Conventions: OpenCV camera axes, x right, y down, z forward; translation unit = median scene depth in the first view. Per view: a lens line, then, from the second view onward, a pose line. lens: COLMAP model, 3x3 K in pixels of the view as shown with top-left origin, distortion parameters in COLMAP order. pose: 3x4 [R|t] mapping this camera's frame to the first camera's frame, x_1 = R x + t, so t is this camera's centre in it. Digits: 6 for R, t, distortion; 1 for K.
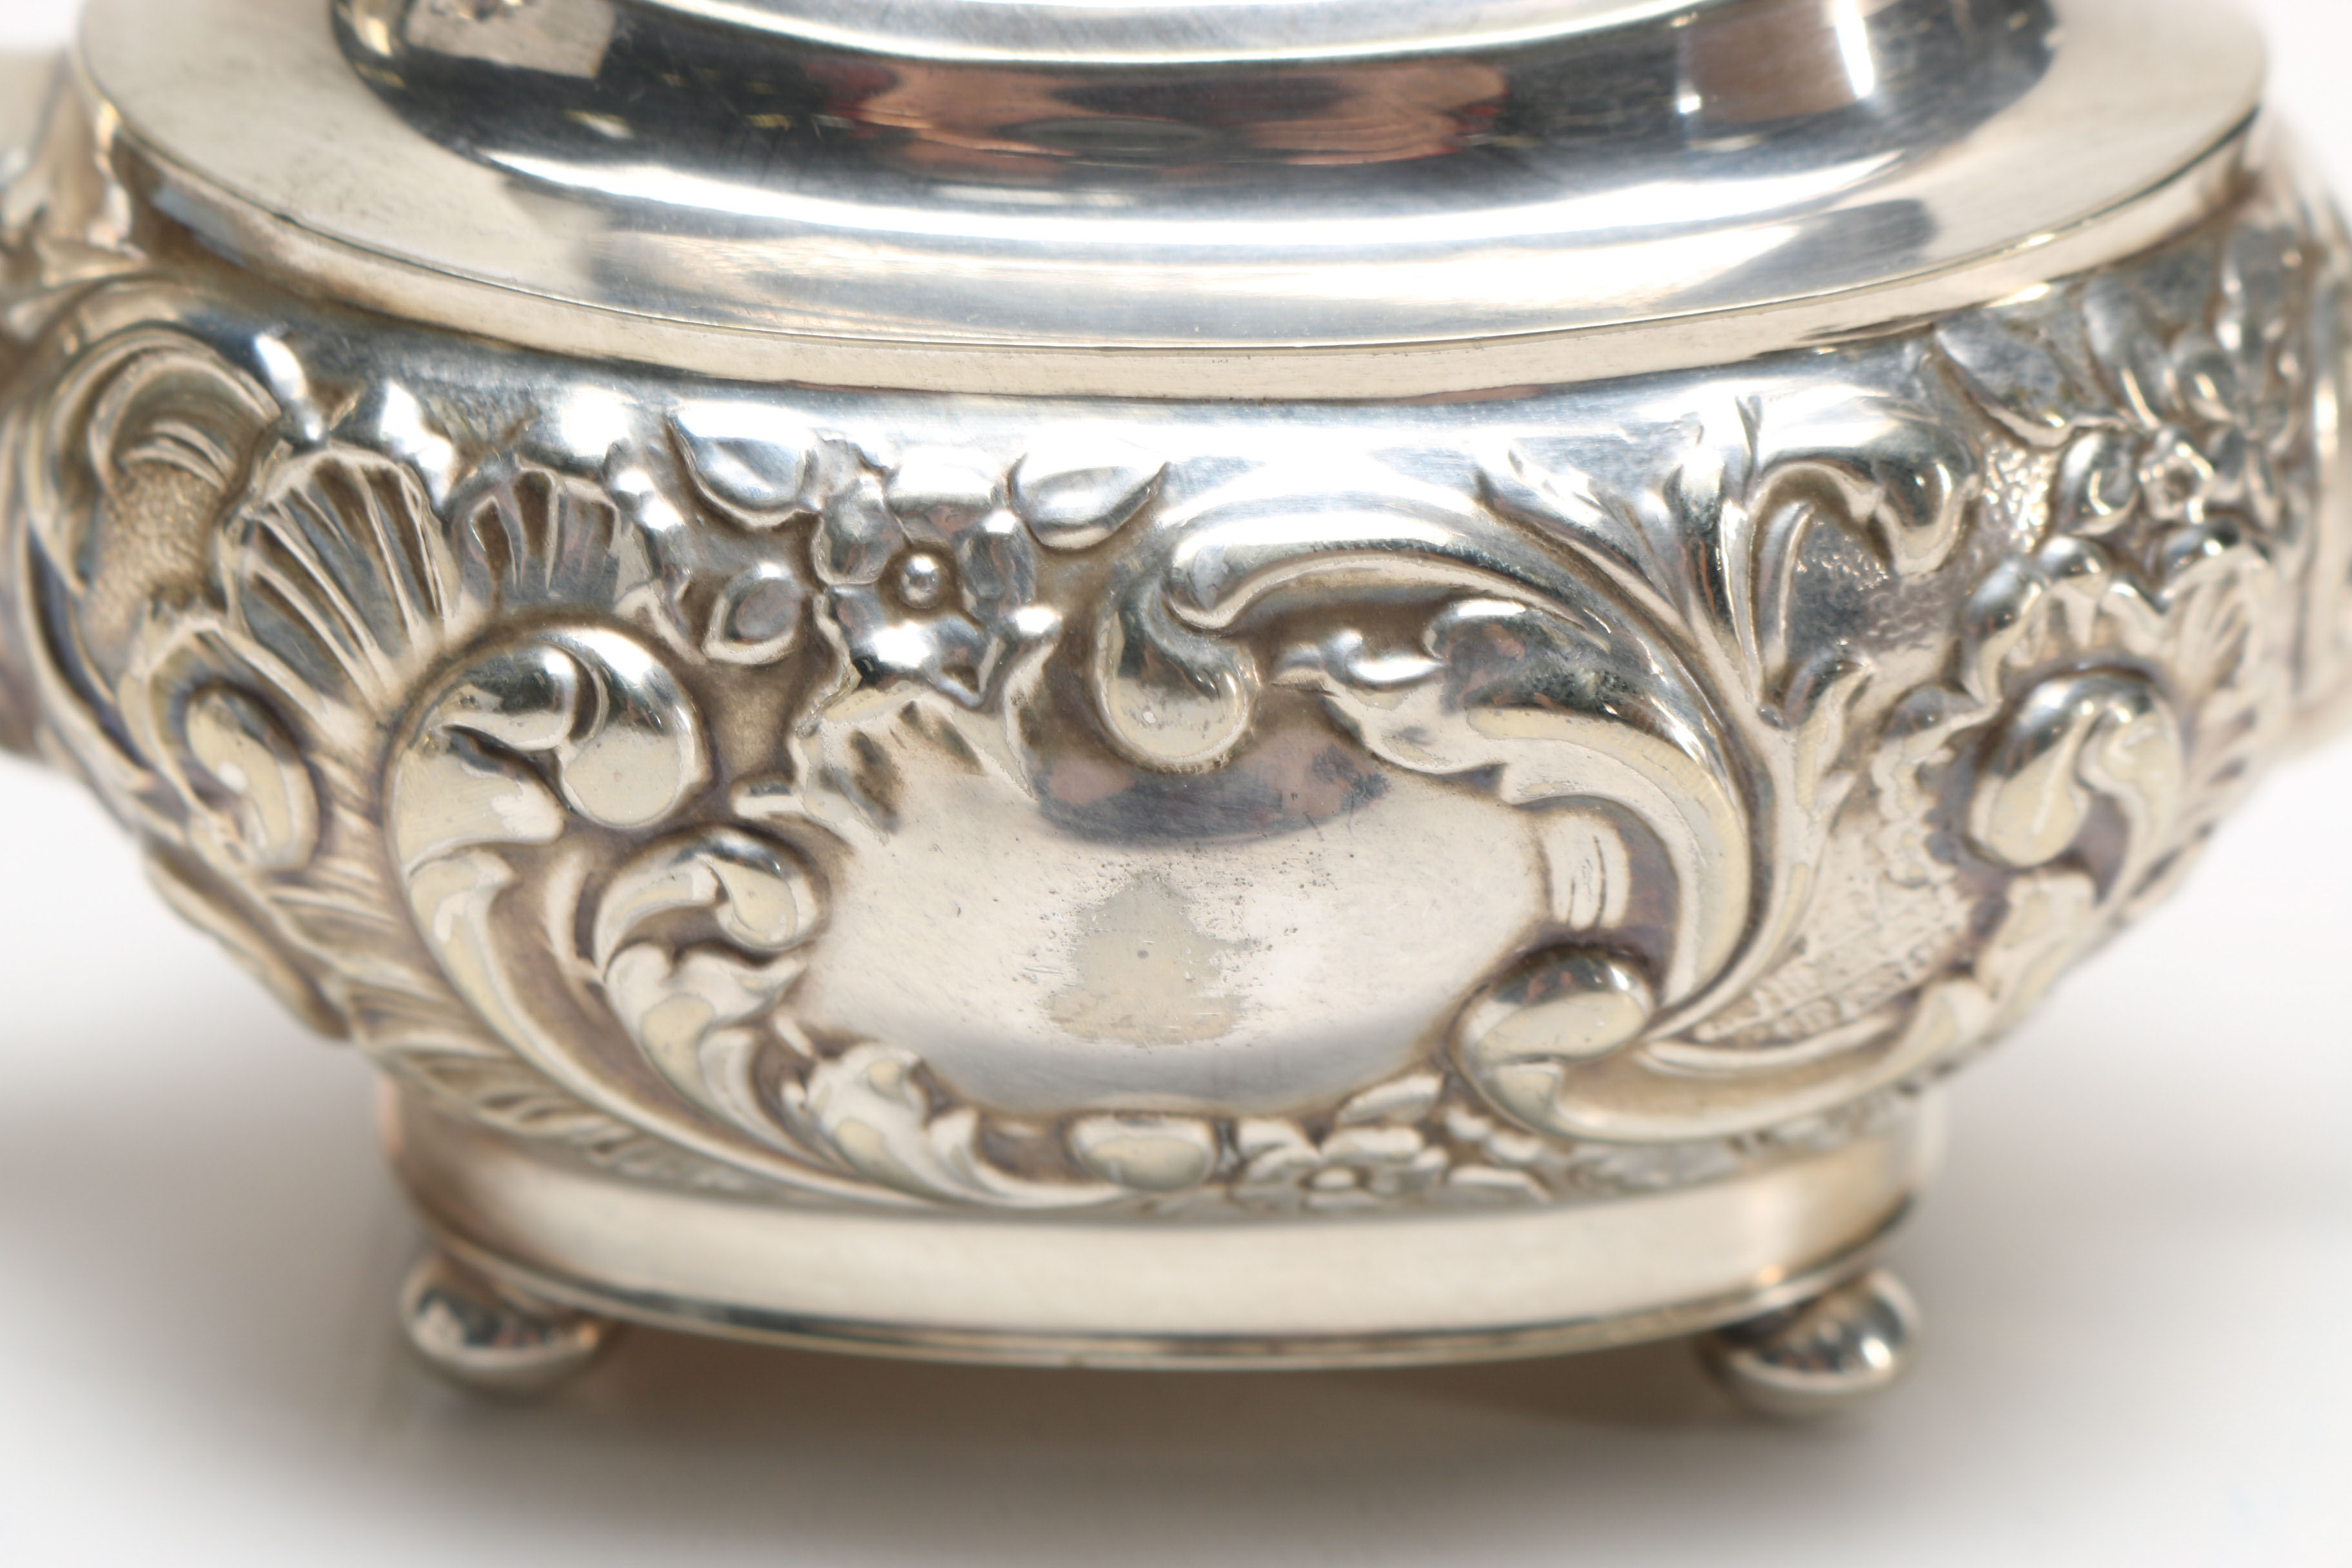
lens RADIAL K [[5725.3, 0, 1176.0], [0, 5725.3, 784.0], [0, 0, 1]] dist [0.028628, 0.096374]
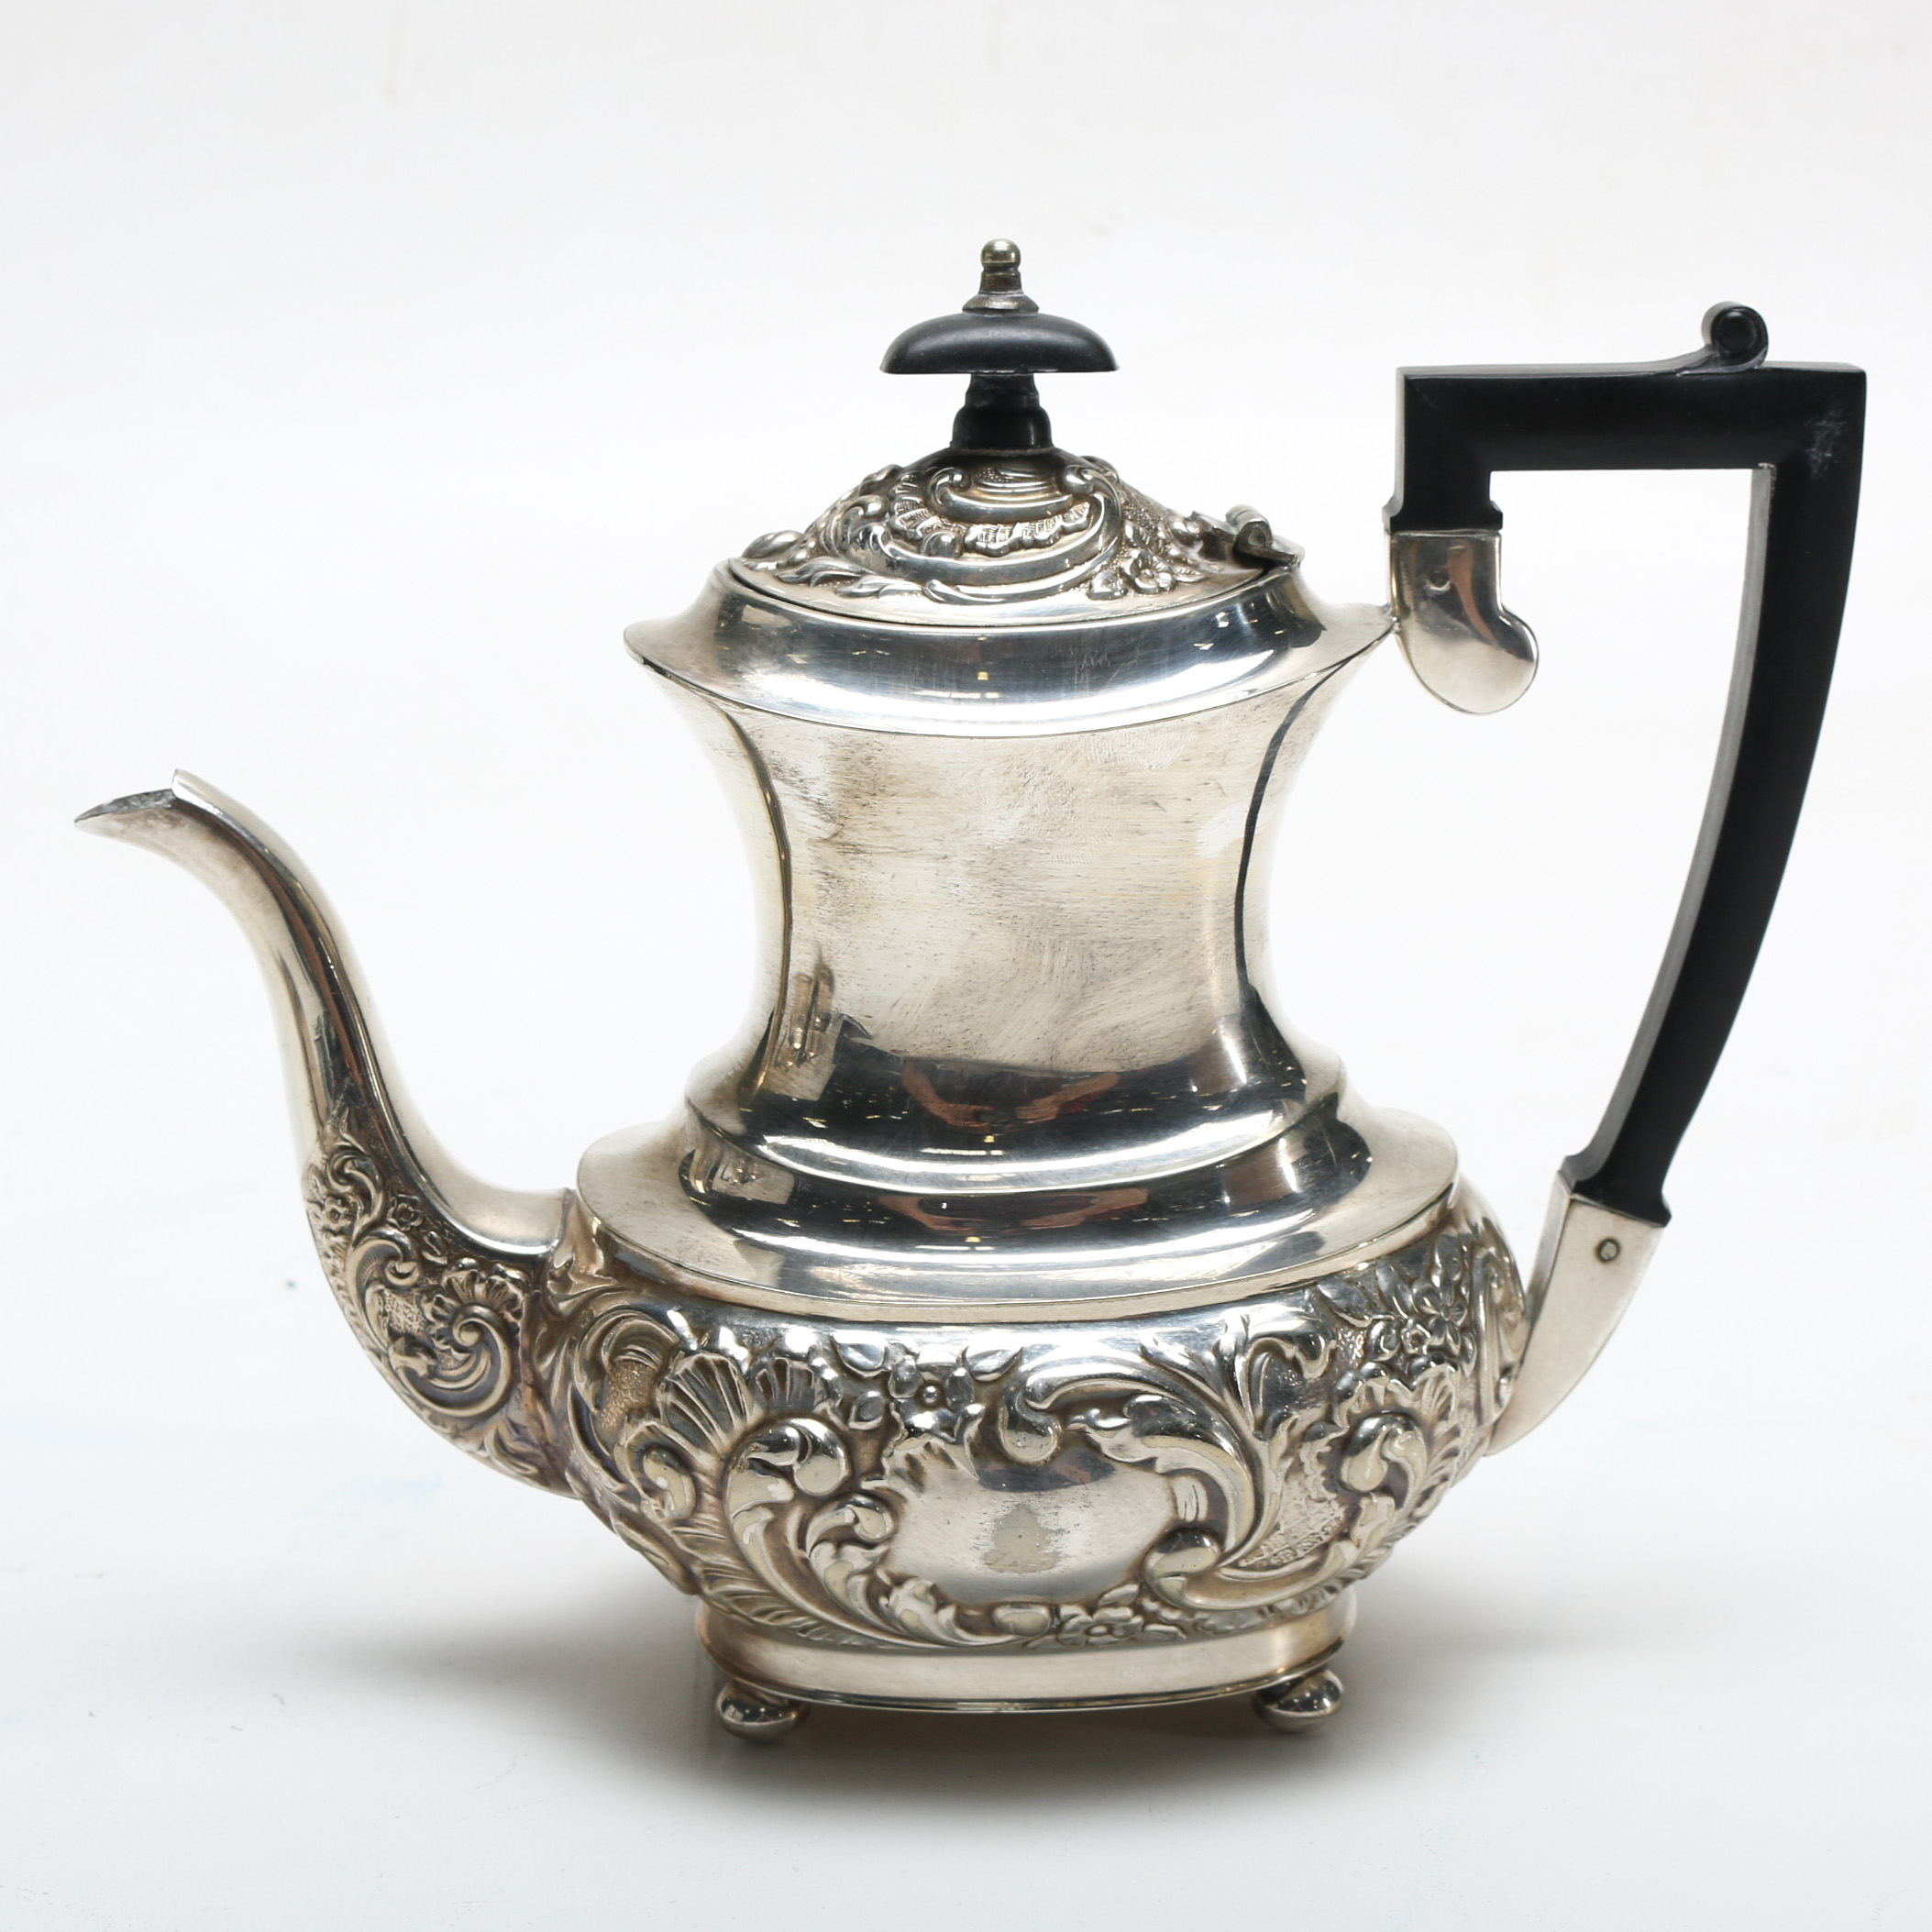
lens RADIAL K [[4573.5, 0, 936.4], [0, 4573.5, 969.5], [0, 0, 1]] dist [-0.117183, -0.205633]
pose [[0.999245, -0.037793, -0.009026, -0.015064], [0.036238, 0.990249, -0.134514, 0.051042], [0.014021, 0.134086, 0.990871, -1.062251]]
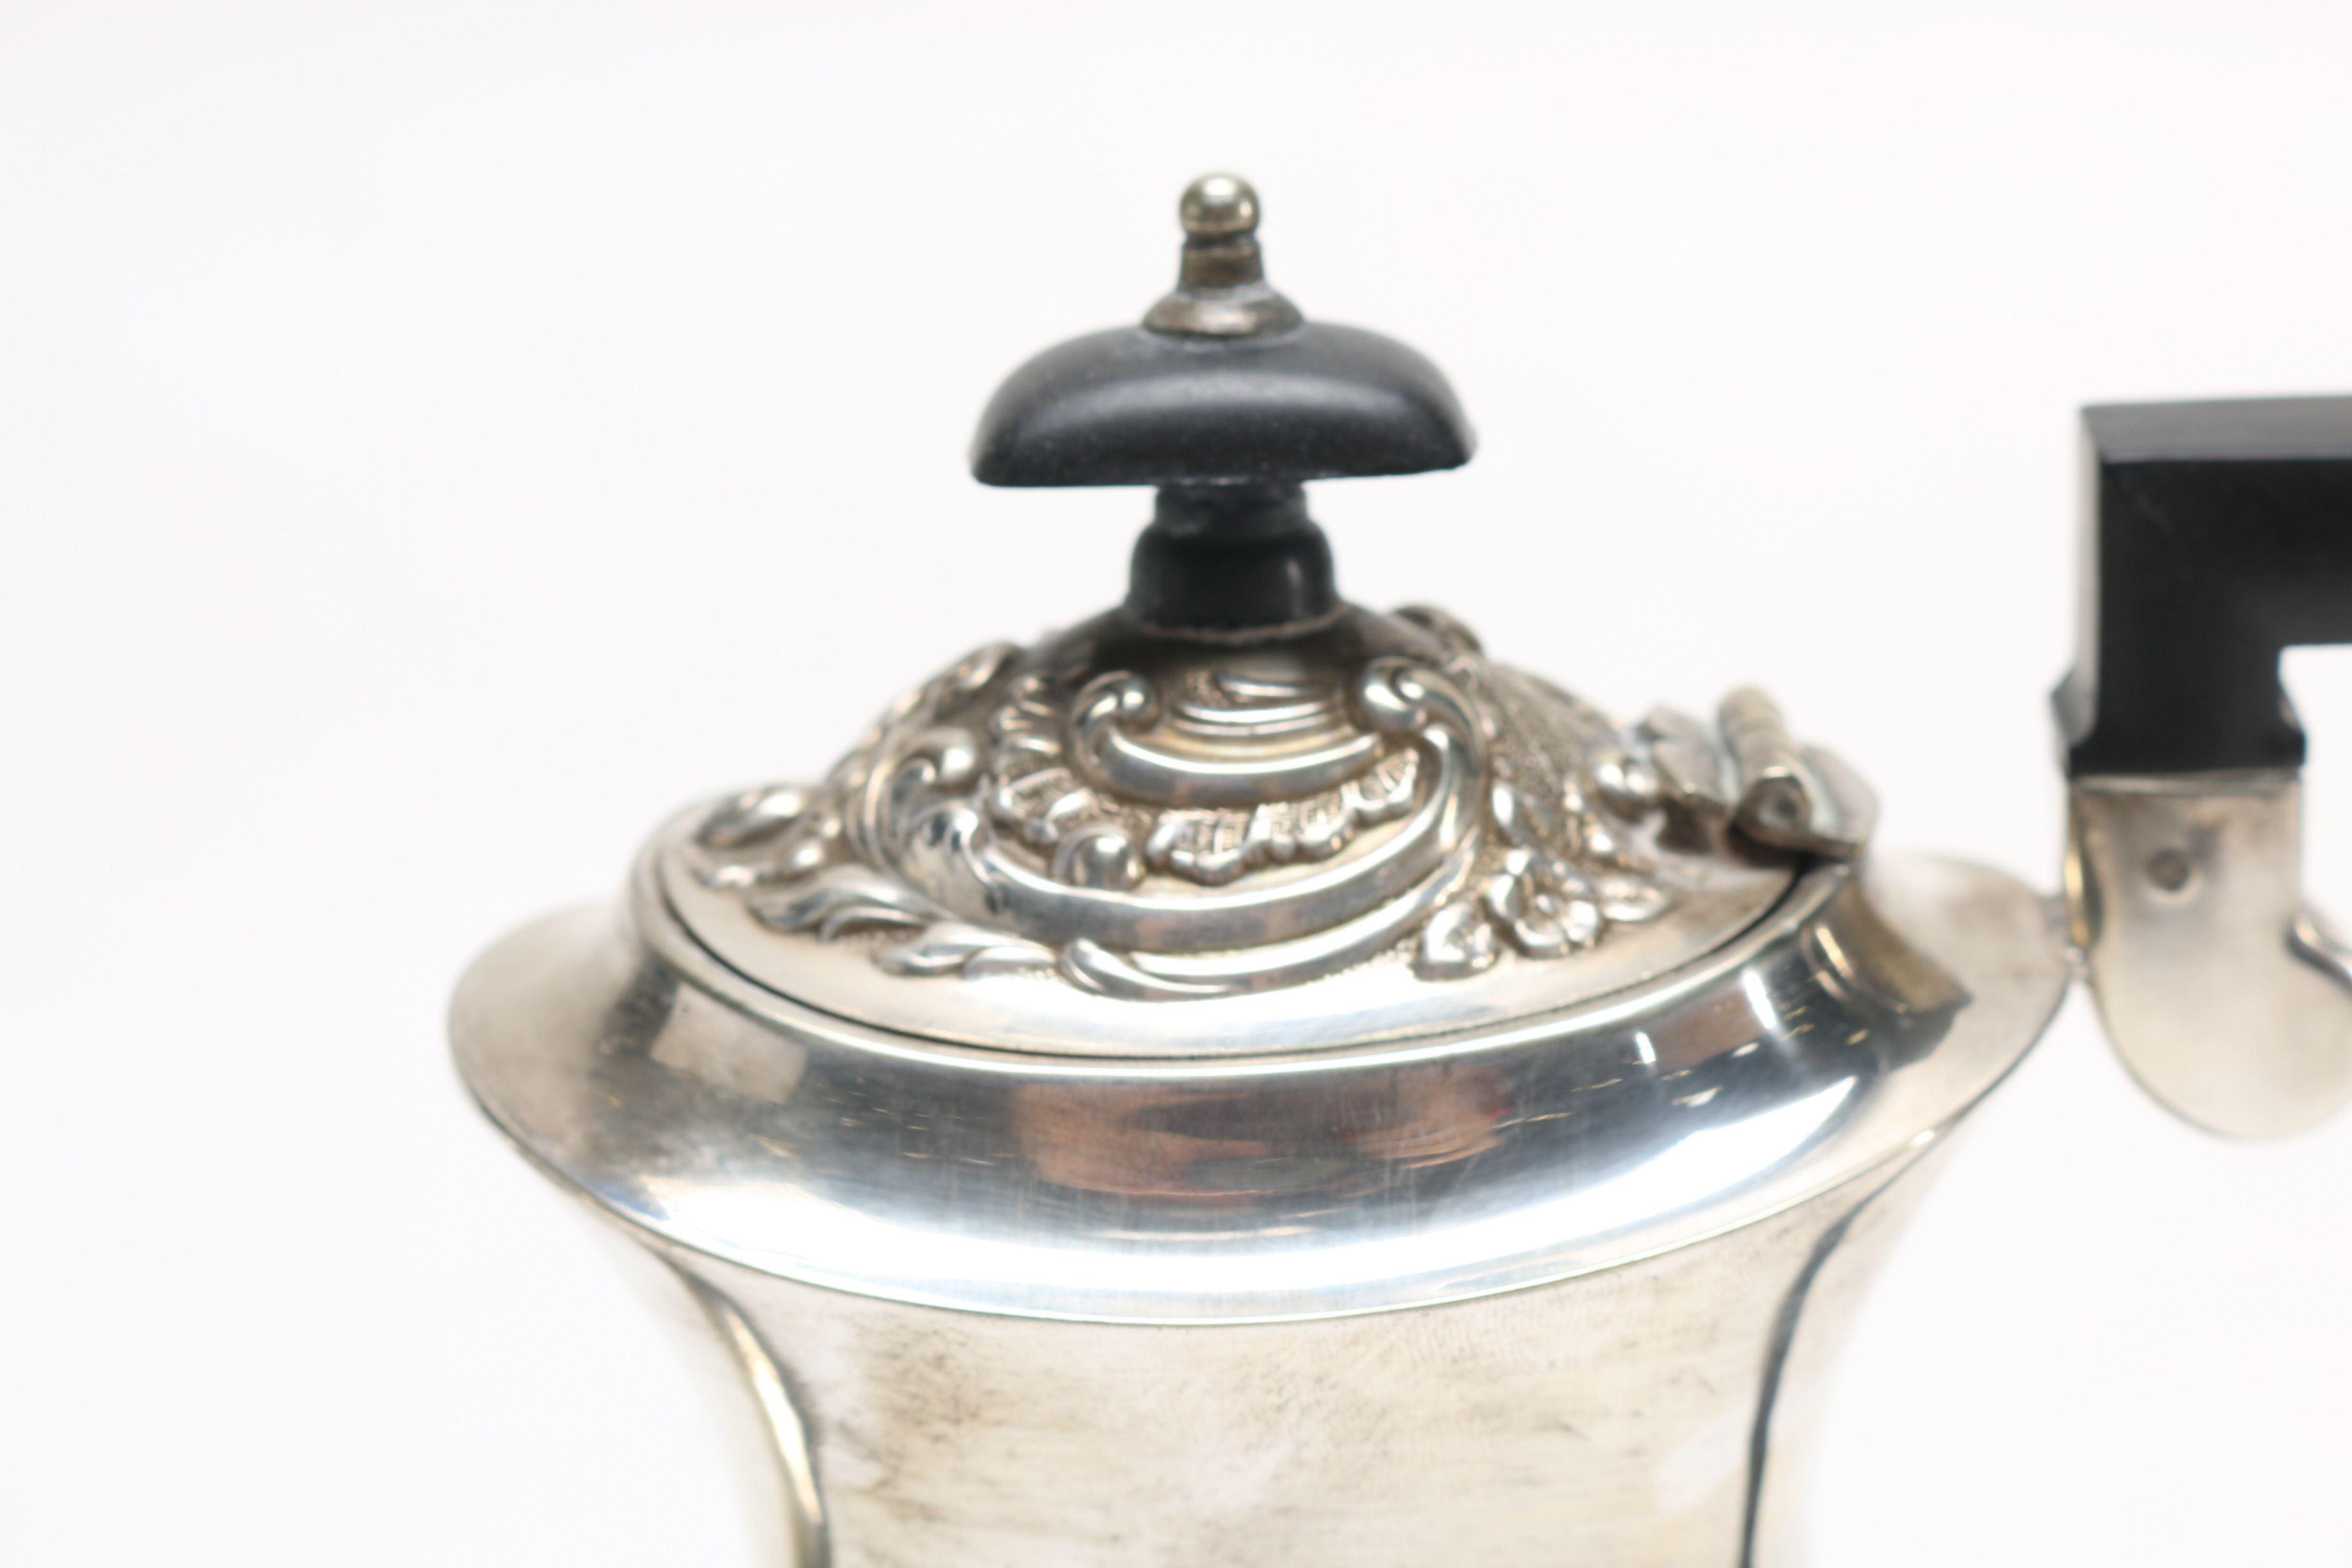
lens RADIAL K [[5725.3, 0, 1176.0], [0, 5725.3, 784.0], [0, 0, 1]] dist [0.028628, 0.096374]
pose [[0.997510, -0.052366, -0.047248, 0.049479], [0.049892, 0.997395, -0.052090, -0.366861], [0.049852, 0.049602, 0.997524, -0.244631]]
